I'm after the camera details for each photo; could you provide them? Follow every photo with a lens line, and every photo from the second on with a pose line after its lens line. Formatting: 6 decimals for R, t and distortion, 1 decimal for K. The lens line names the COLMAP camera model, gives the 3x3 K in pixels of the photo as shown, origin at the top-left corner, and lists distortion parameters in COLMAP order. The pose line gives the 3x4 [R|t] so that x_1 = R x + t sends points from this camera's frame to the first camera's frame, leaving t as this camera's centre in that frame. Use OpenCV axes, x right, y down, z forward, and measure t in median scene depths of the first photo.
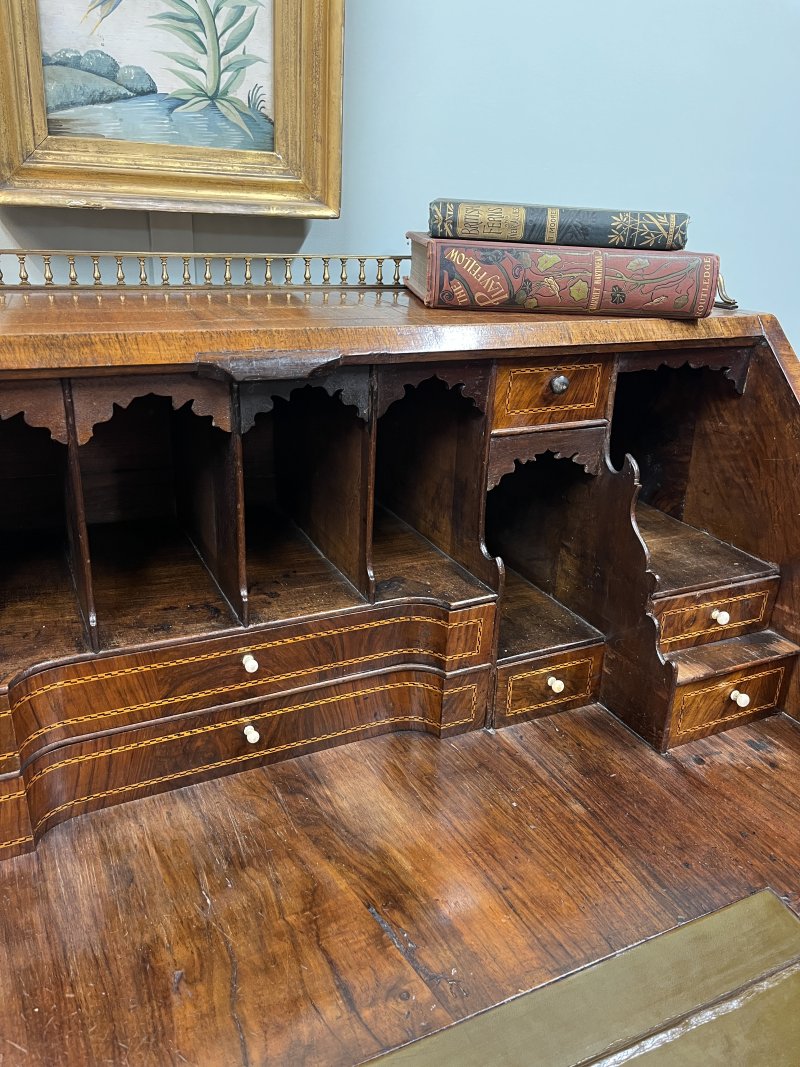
lens RADIAL K [[814.1, 0, 403.7], [0, 814.1, 532.3], [0, 0, 1]] dist [0.066903, -0.104007]
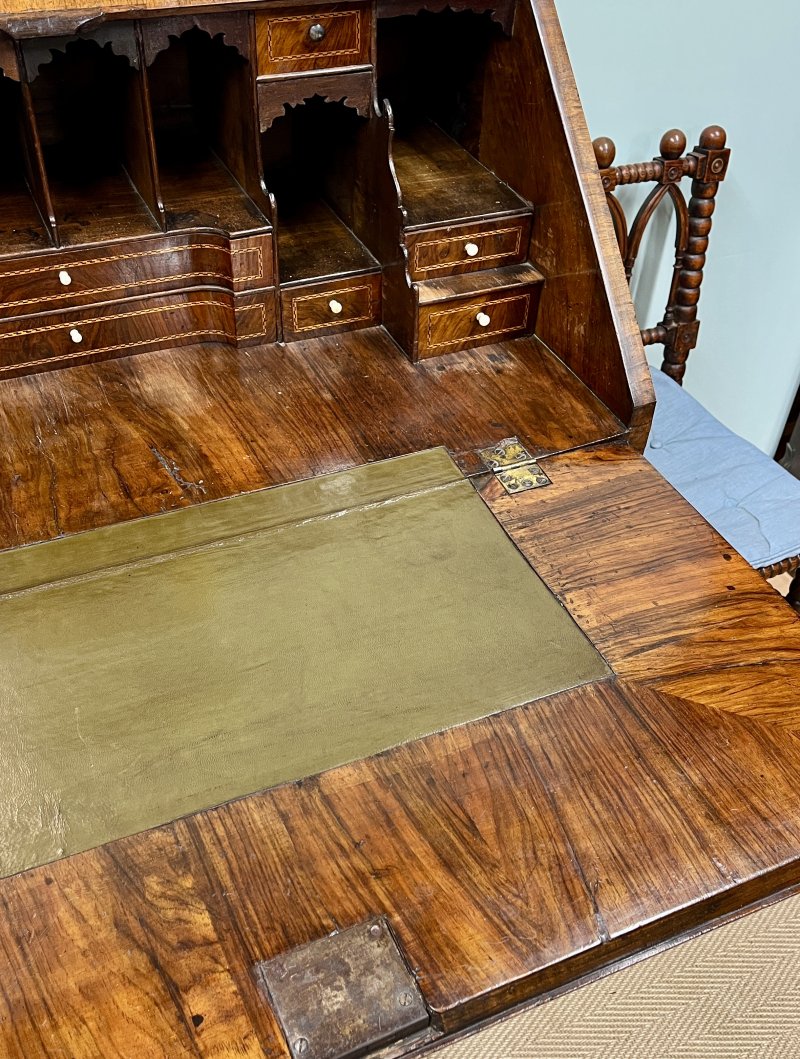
lens RADIAL K [[1043.8, 0, 400.2], [0, 1043.8, 556.7], [0, 0, 1]] dist [0.026861, 0.000000]
pose [[0.999514, 0.020506, -0.023485, 0.345562], [-0.010938, 0.936009, 0.351805, -0.012826], [0.029196, -0.351377, 0.935779, -0.606721]]
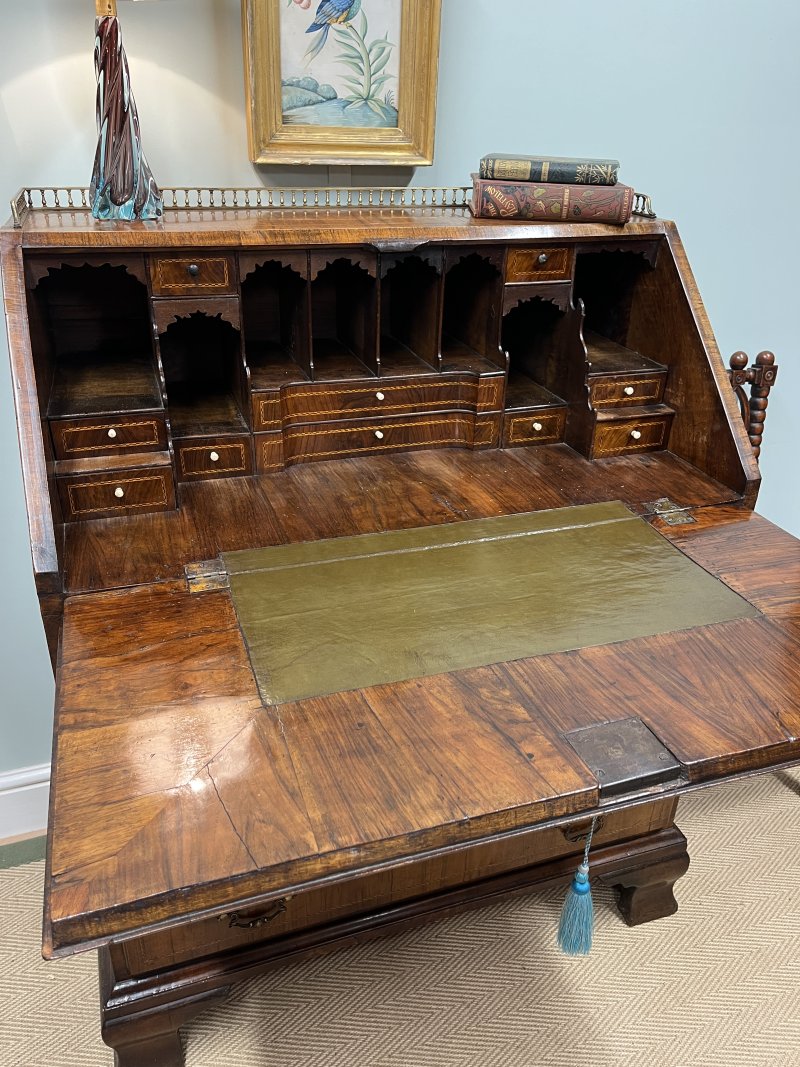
lens RADIAL K [[814.1, 0, 401.3], [0, 814.1, 540.6], [0, 0, 1]] dist [0.066903, -0.104007]
pose [[0.992711, 0.044266, -0.112091, 0.103206], [-0.032381, 0.993869, 0.105714, 0.274173], [0.116083, -0.101314, 0.988059, -0.974475]]
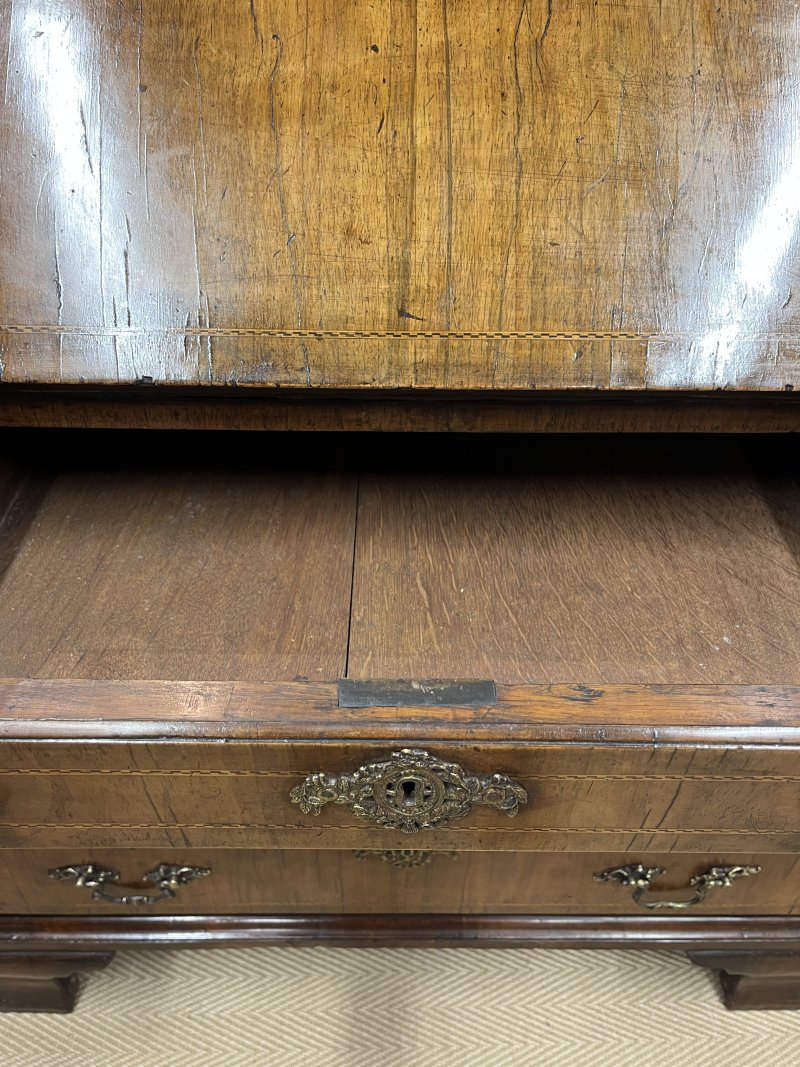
lens RADIAL K [[814.1, 0, 405.4], [0, 814.1, 544.6], [0, 0, 1]] dist [0.066903, -0.104007]
pose [[0.899896, 0.260095, -0.350054, 0.300038], [-0.134232, 0.928911, 0.345119, 0.314992], [0.414933, -0.263582, 0.870836, -0.073175]]
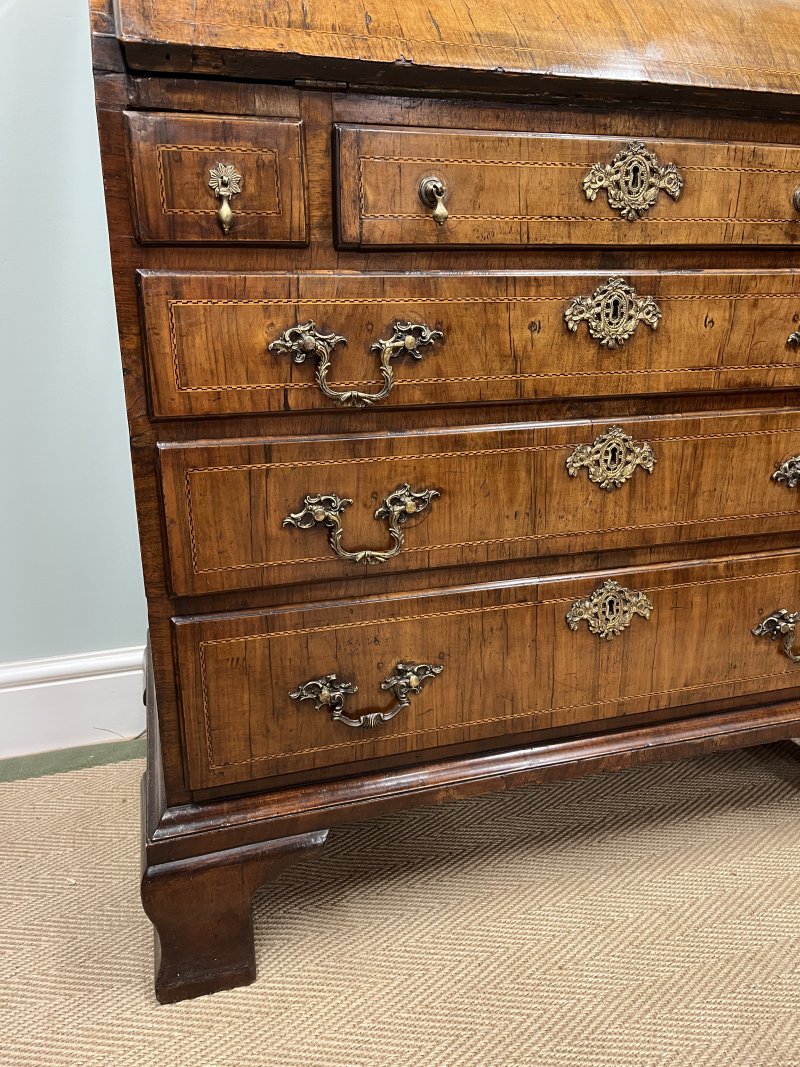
lens RADIAL K [[814.1, 0, 395.5], [0, 814.1, 540.4], [0, 0, 1]] dist [0.066903, -0.104007]
pose [[0.985192, -0.005471, -0.171366, -0.125017], [-0.010492, 0.995694, -0.092109, 1.167420], [0.171132, 0.092543, 0.980892, -0.550123]]
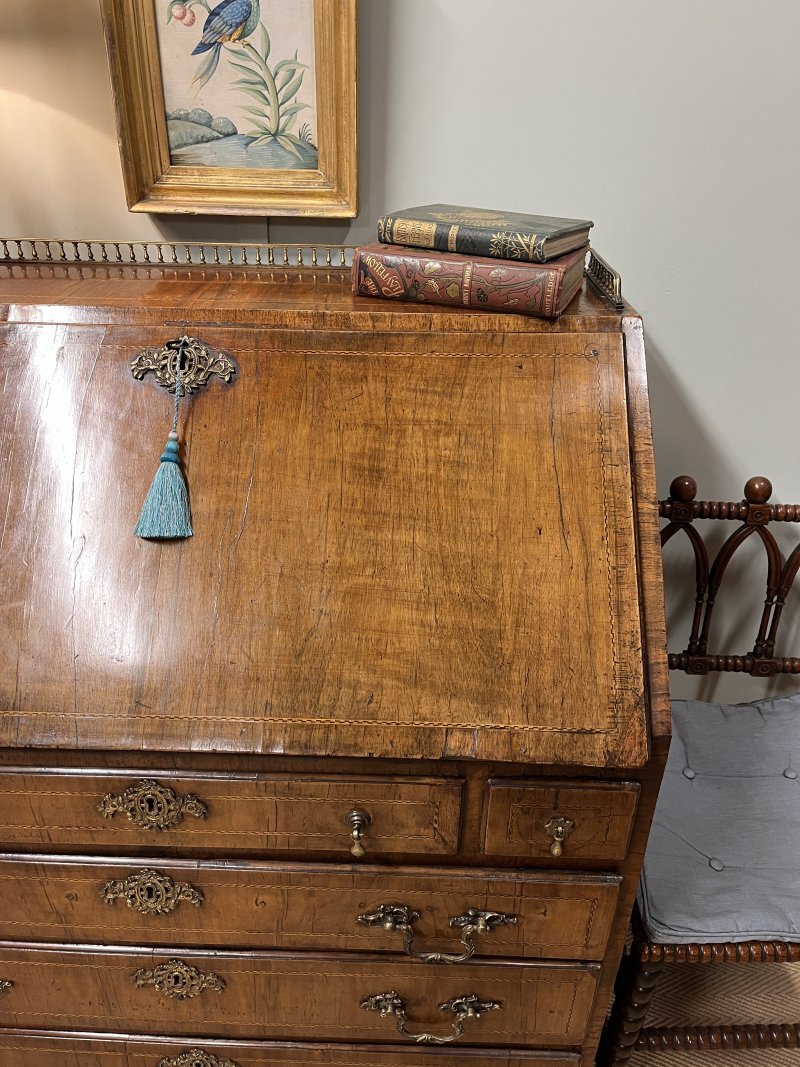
lens RADIAL K [[814.1, 0, 393.4], [0, 814.1, 529.0], [0, 0, 1]] dist [0.066903, -0.104007]
pose [[0.889951, 0.190237, -0.414484, 0.745948], [-0.149979, 0.980376, 0.127942, -0.063303], [0.430690, -0.051698, 0.901018, -0.282623]]
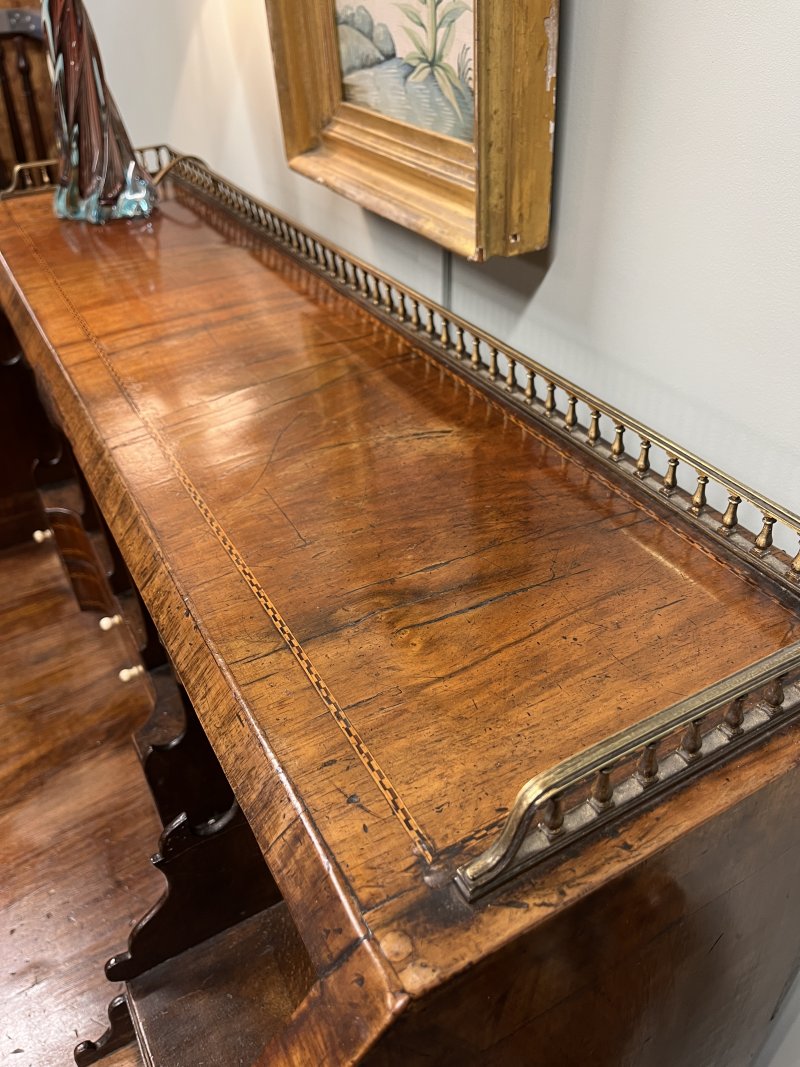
lens RADIAL K [[814.1, 0, 401.1], [0, 814.1, 534.0], [0, 0, 1]] dist [0.066903, -0.104007]
pose [[0.063335, 0.561750, -0.824879, 0.654837], [-0.340436, 0.789123, 0.511261, -0.603398], [0.938132, 0.248437, 0.241219, 0.965260]]
